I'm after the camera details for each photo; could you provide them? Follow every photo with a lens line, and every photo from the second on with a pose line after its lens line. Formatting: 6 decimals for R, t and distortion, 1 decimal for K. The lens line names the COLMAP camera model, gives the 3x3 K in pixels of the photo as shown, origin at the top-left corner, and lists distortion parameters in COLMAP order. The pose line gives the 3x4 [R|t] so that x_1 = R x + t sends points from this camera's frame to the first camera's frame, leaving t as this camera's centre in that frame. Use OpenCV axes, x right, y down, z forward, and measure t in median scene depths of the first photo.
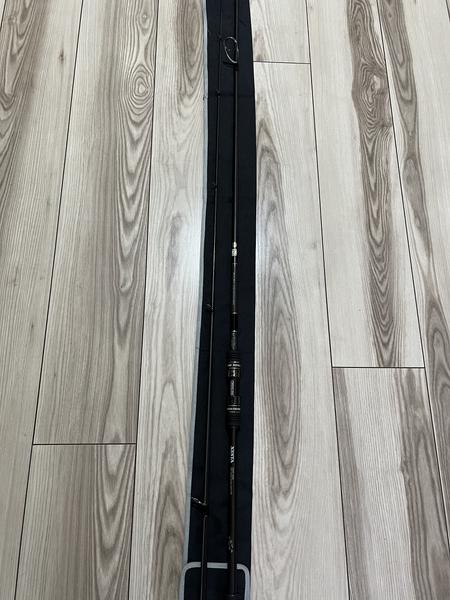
lens RADIAL K [[451.3, 0, 226.8], [0, 451.3, 298.1], [0, 0, 1]] dist [0.019350, -0.040056]
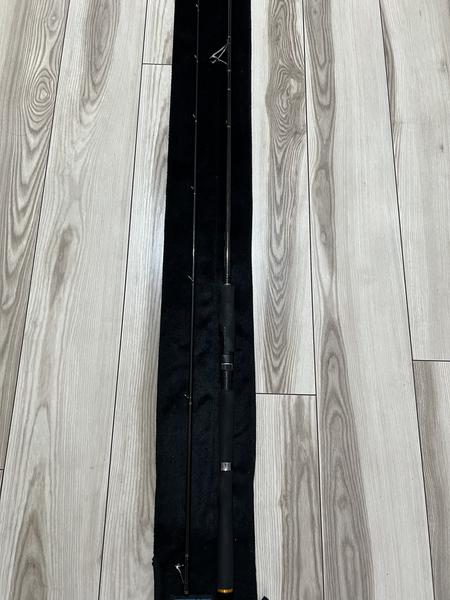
lens RADIAL K [[451.3, 0, 225.5], [0, 451.3, 299.9], [0, 0, 1]] dist [0.019350, -0.040056]
pose [[0.999200, 0.012755, -0.037907, 0.278992], [-0.011955, 0.999702, 0.021263, -0.061416], [0.038167, -0.020792, 0.999055, 0.055278]]
